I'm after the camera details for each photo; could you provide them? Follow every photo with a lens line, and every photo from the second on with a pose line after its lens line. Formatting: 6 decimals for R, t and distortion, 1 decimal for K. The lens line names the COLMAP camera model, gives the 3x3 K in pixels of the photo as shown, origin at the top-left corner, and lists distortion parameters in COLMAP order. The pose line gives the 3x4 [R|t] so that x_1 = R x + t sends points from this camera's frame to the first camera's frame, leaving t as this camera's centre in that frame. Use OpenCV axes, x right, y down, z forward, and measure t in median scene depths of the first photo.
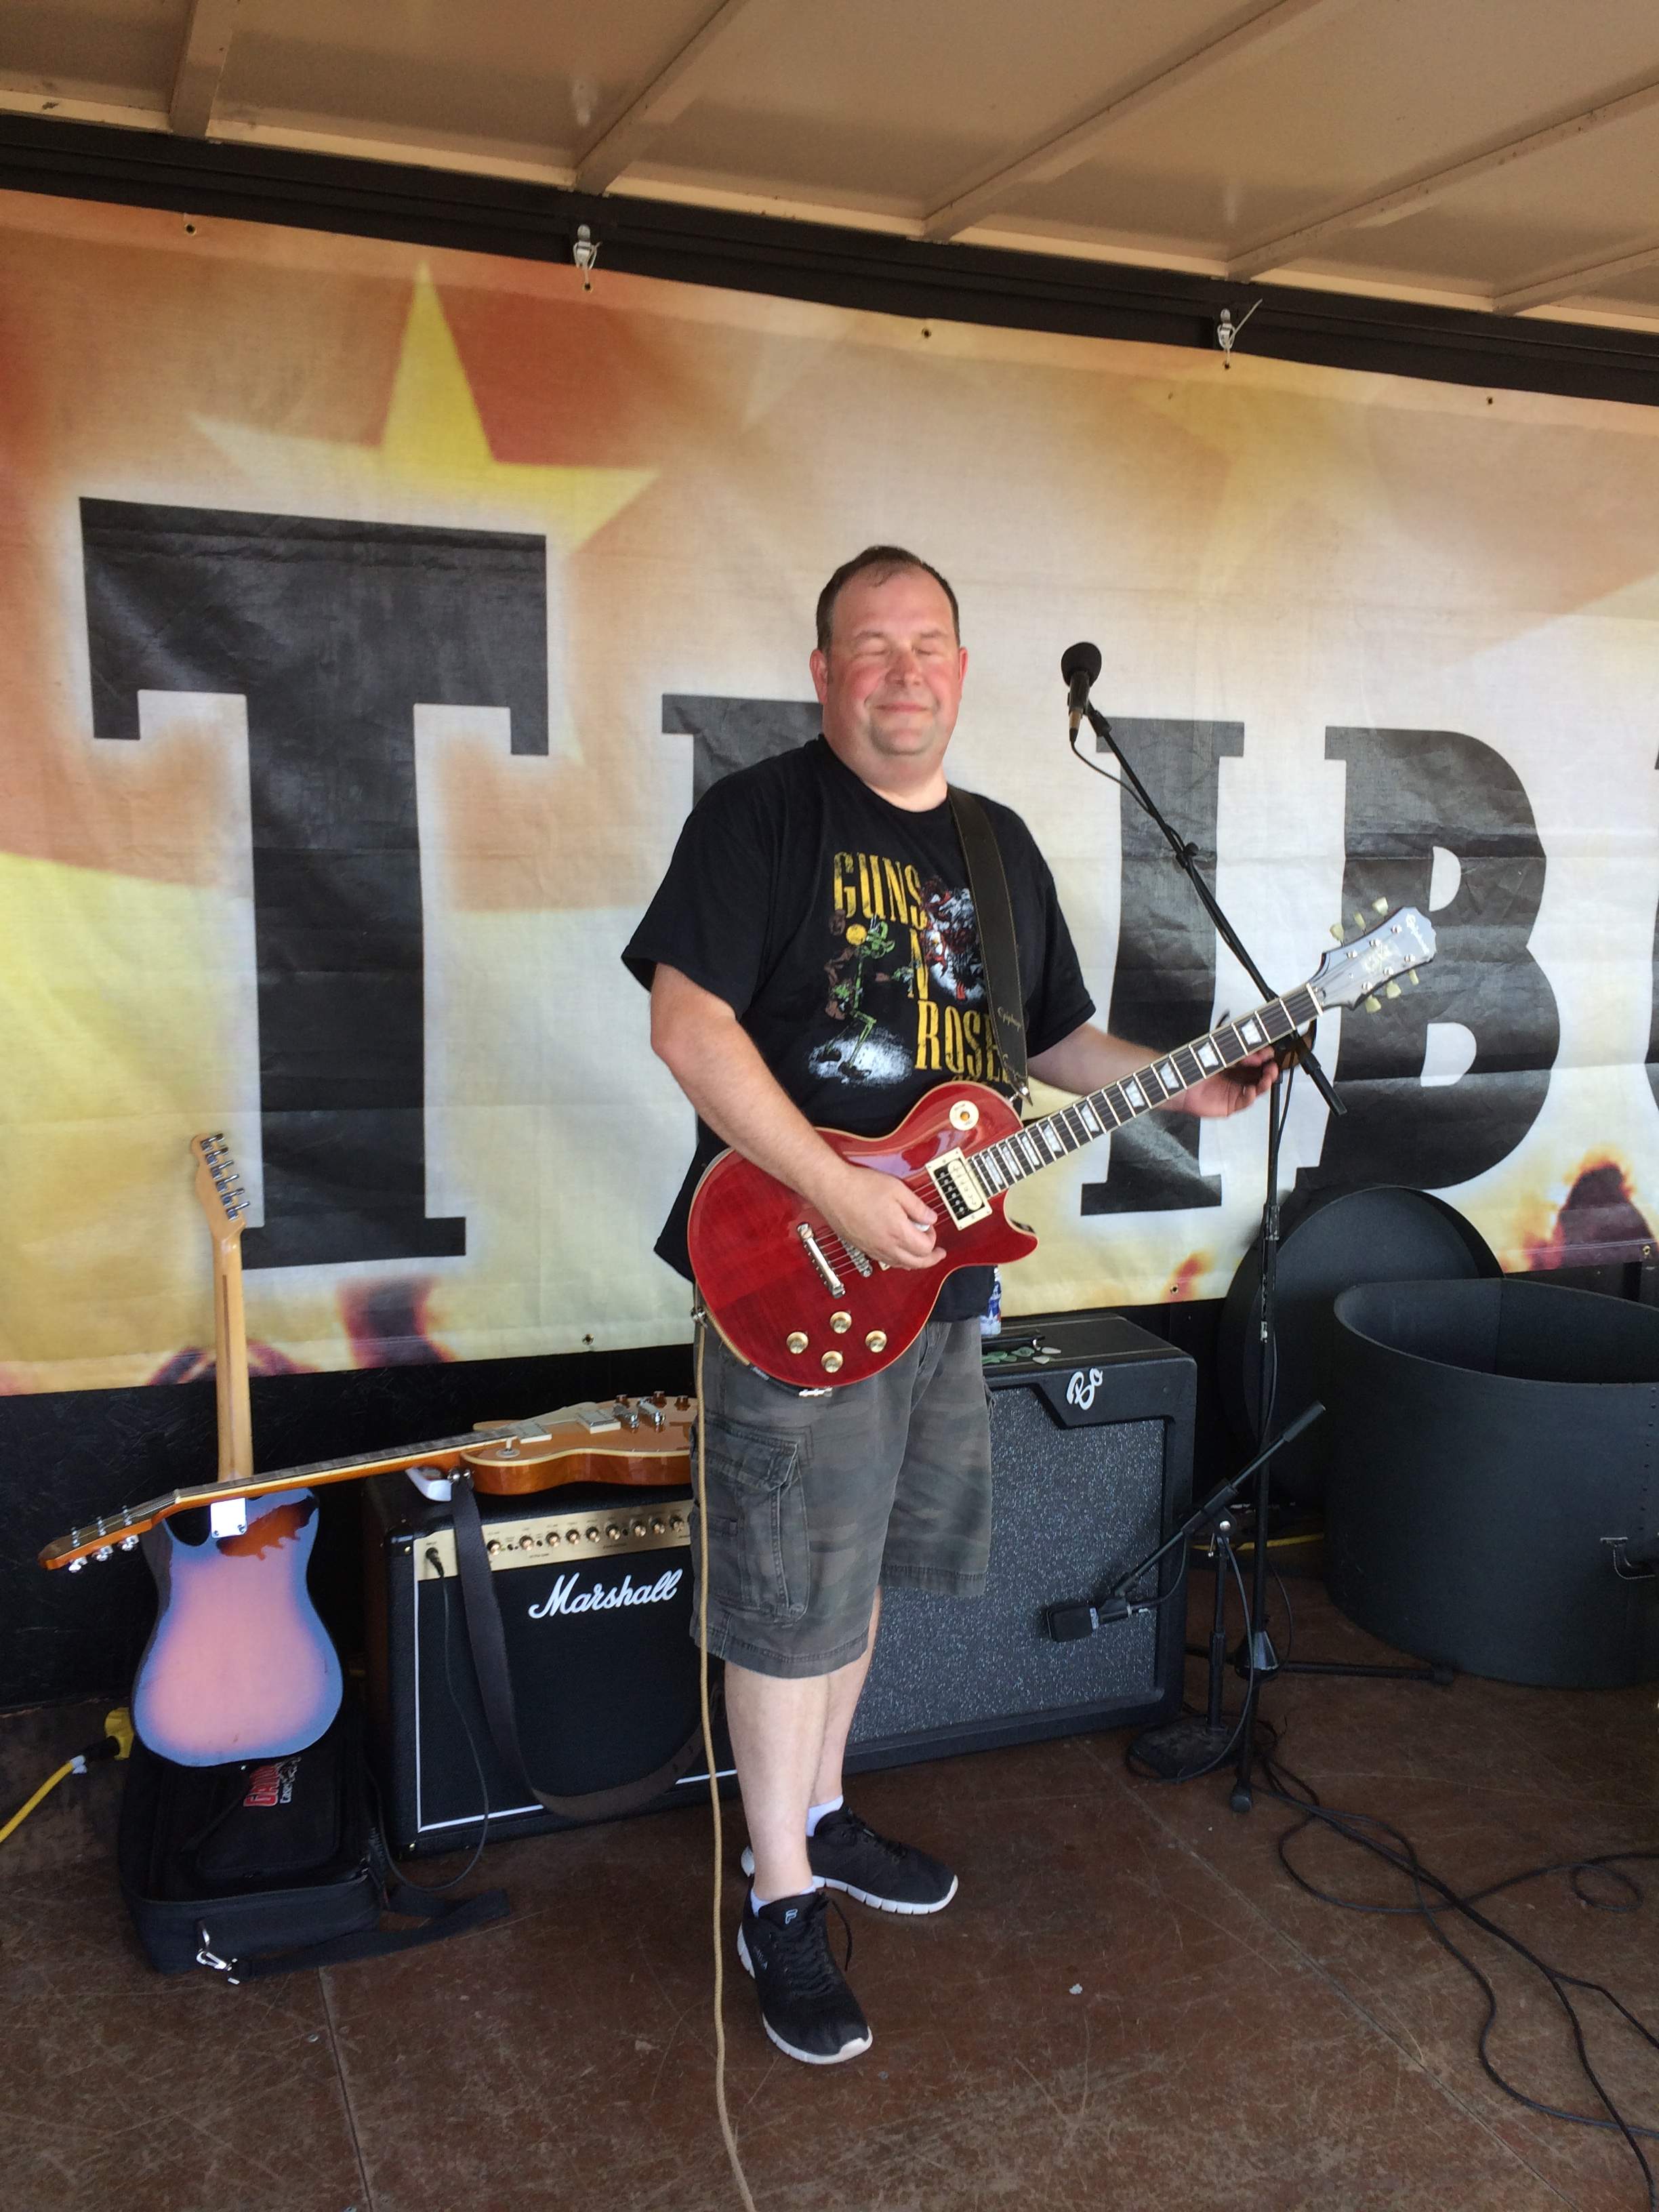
lens RADIAL K [[1931.3, 0, 830.6], [0, 1931.3, 1100.1], [0, 0, 1]] dist [0.005766, -0.014382]
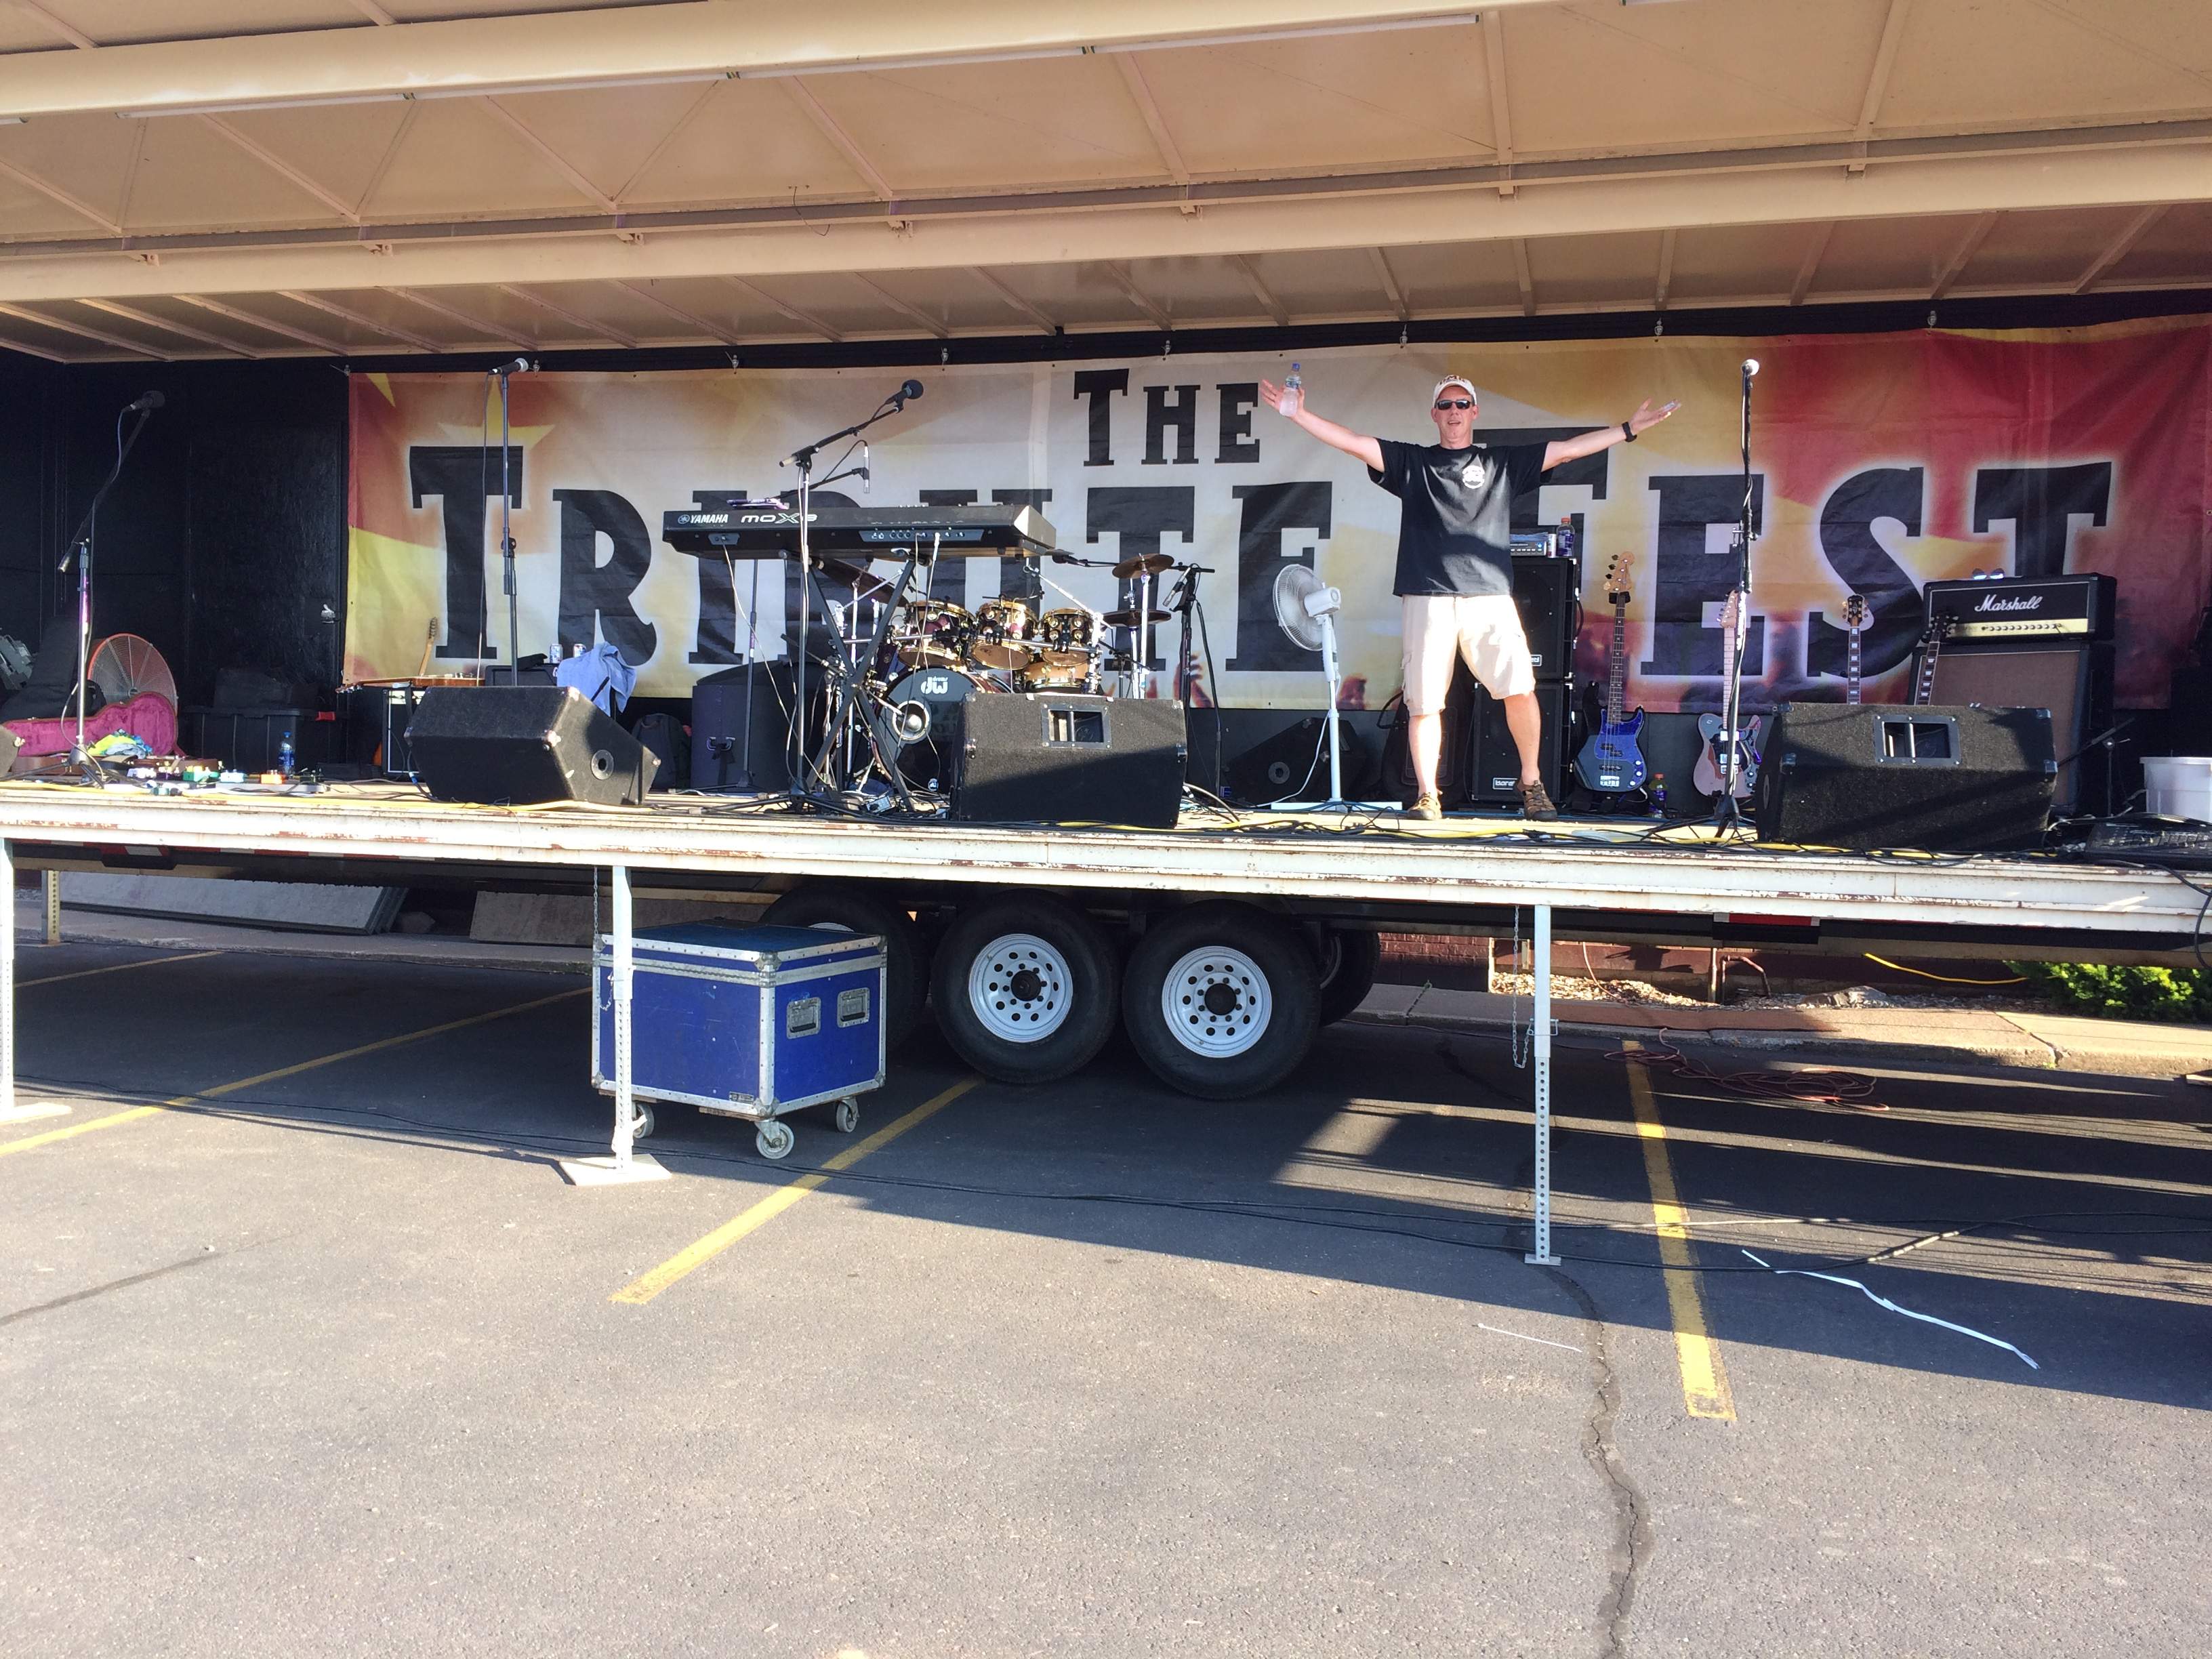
lens RADIAL K [[1931.3, 0, 1101.9], [0, 1931.3, 834.8], [0, 0, 1]] dist [0.005766, -0.014382]
pose [[0.798477, 0.021876, -0.601628, 2.810073], [-0.115363, 0.986380, -0.117242, 0.687847], [0.590869, 0.163021, 0.790126, -1.018693]]
